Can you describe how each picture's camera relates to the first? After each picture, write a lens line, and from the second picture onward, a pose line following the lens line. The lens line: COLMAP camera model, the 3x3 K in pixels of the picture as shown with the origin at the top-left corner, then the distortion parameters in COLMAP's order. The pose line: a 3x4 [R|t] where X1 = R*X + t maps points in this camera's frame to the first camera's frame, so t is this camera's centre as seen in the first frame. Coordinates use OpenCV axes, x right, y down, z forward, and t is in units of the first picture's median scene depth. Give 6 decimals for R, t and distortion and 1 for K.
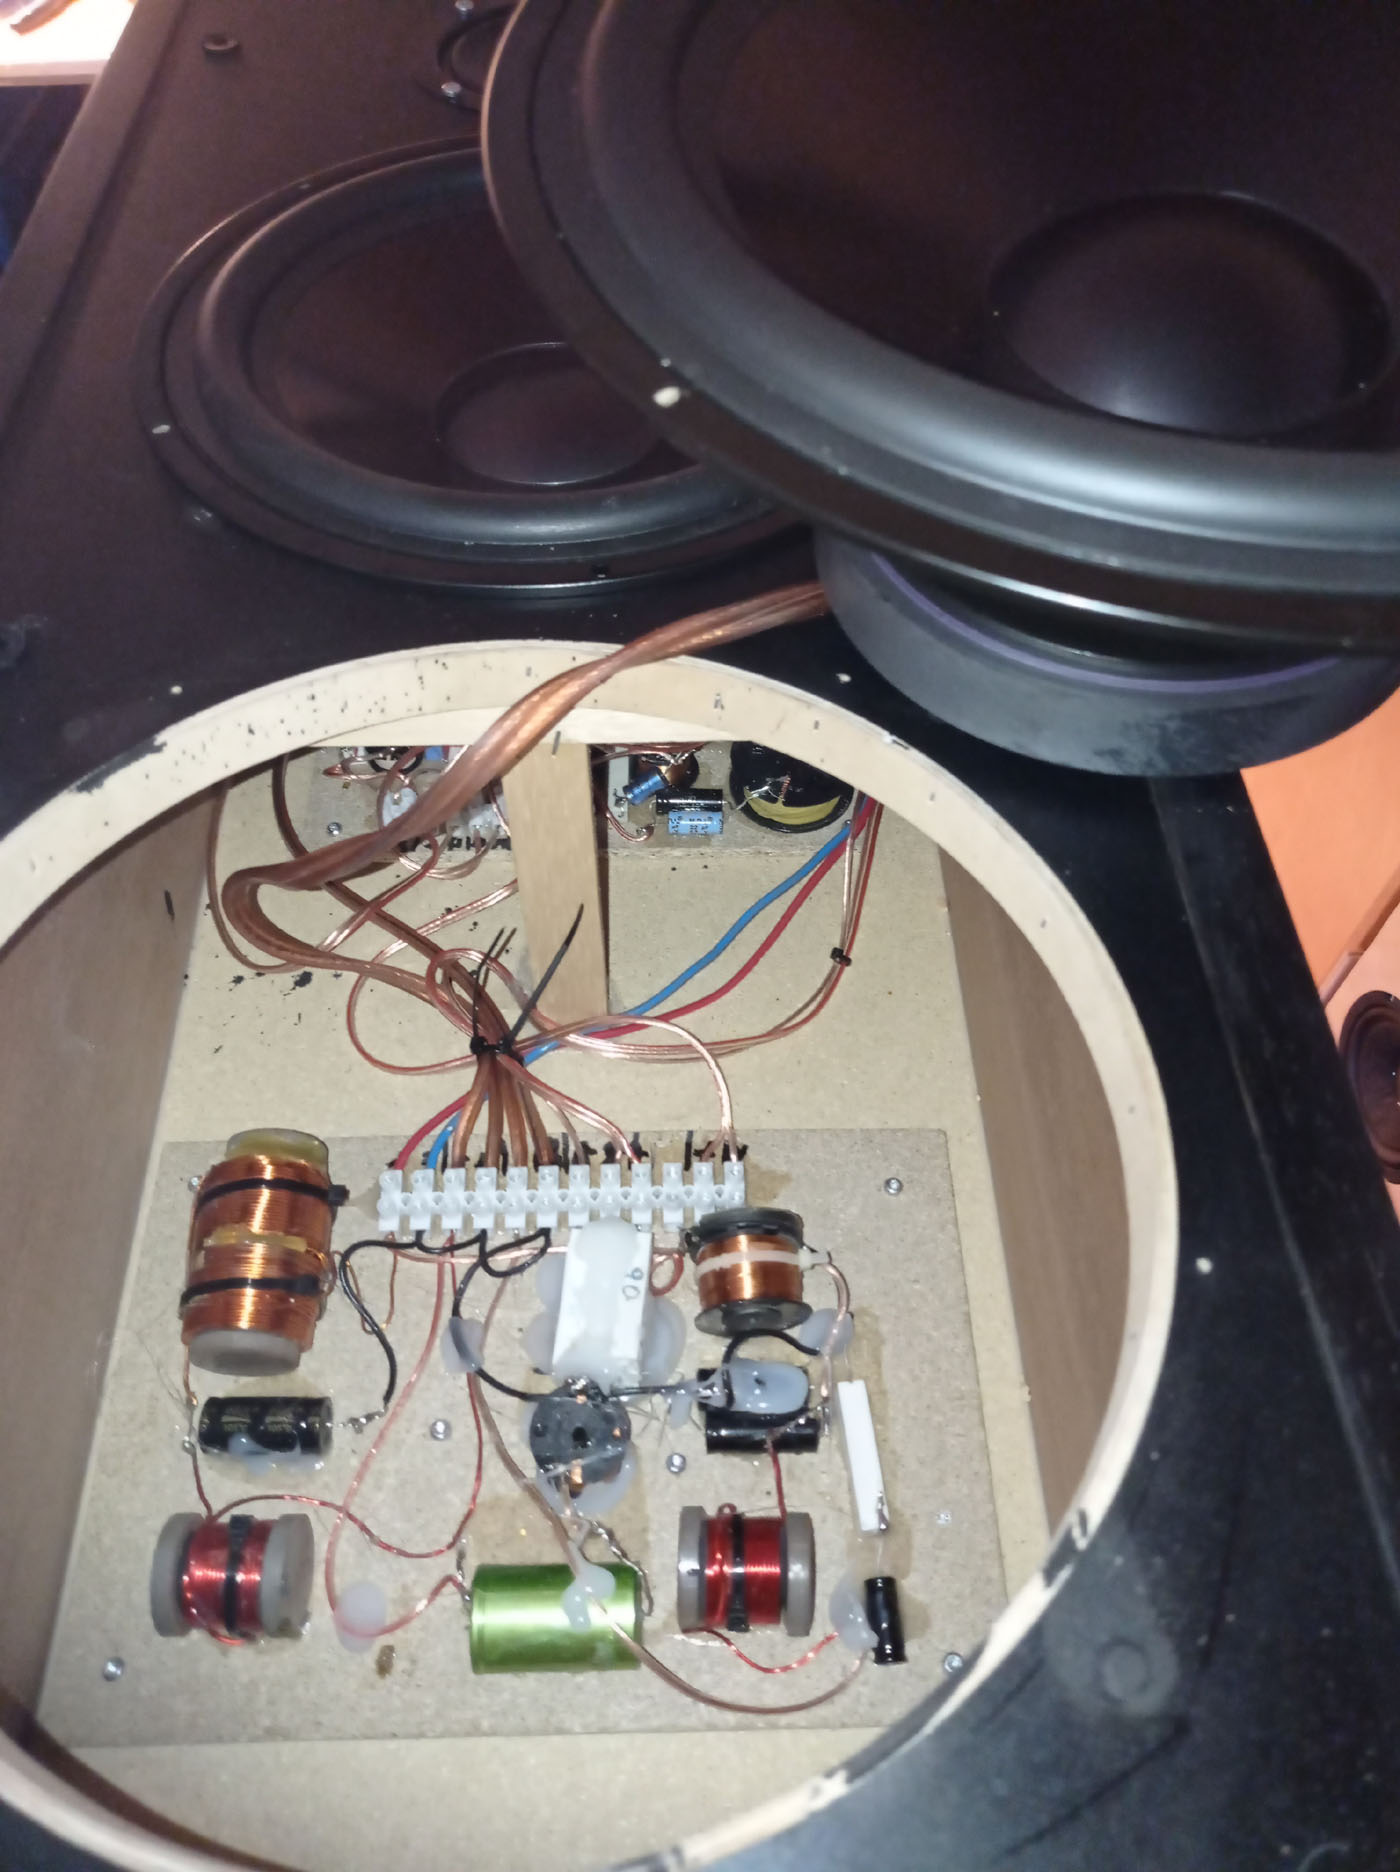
lens RADIAL K [[1339.8, 0, 700.0], [0, 1339.8, 936.0], [0, 0, 1]] dist [0.049027, -0.109812]
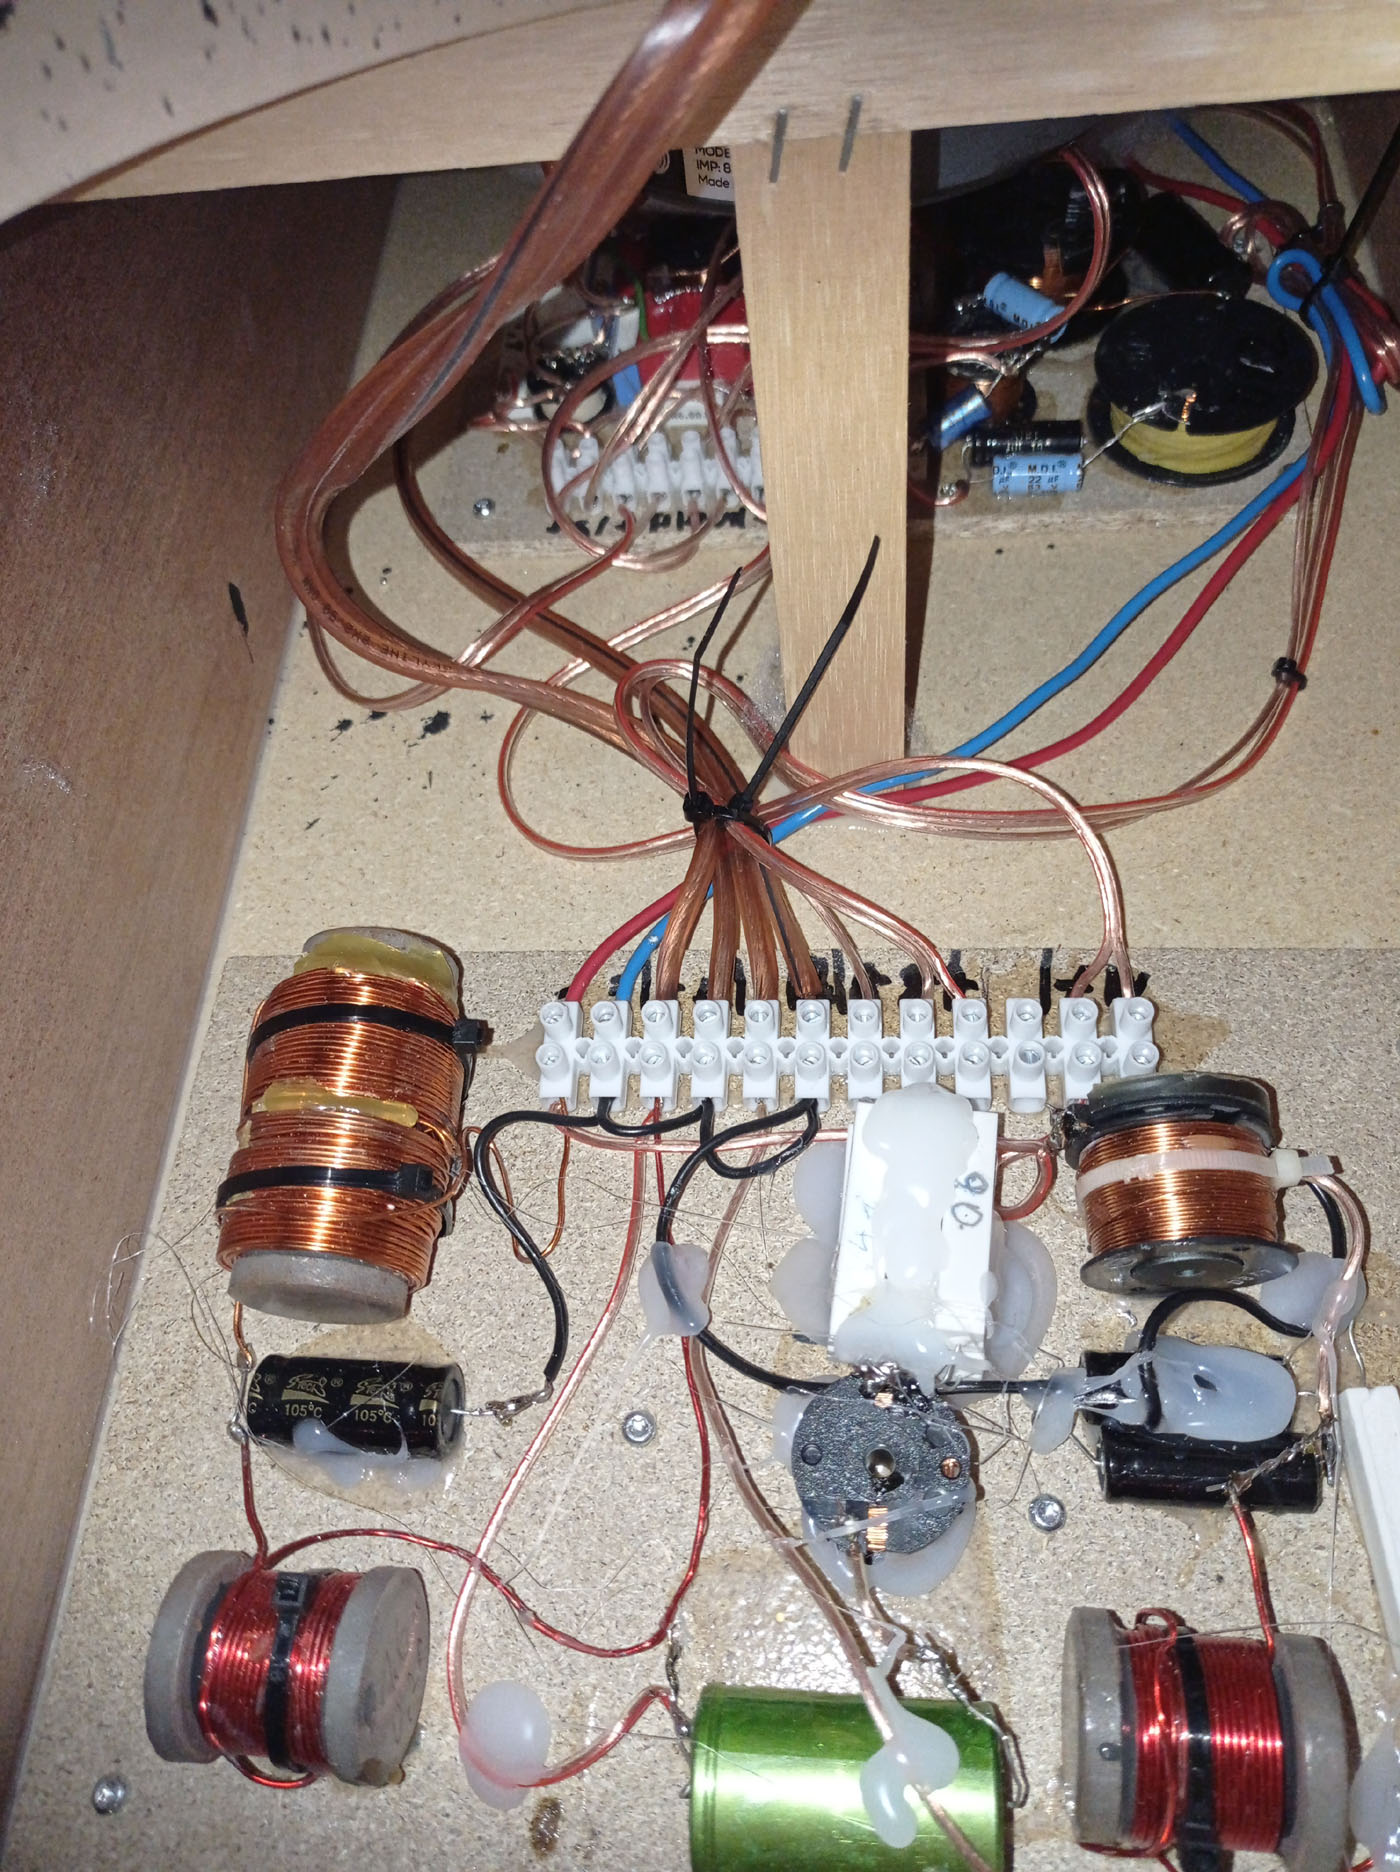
lens RADIAL K [[1339.8, 0, 700.0], [0, 1339.8, 936.0], [0, 0, 1]] dist [0.049027, -0.109812]
pose [[0.987256, 0.007489, -0.158963, -0.070818], [0.005178, 0.996851, 0.079124, 0.099649], [0.159055, -0.078939, 0.984109, 0.420756]]
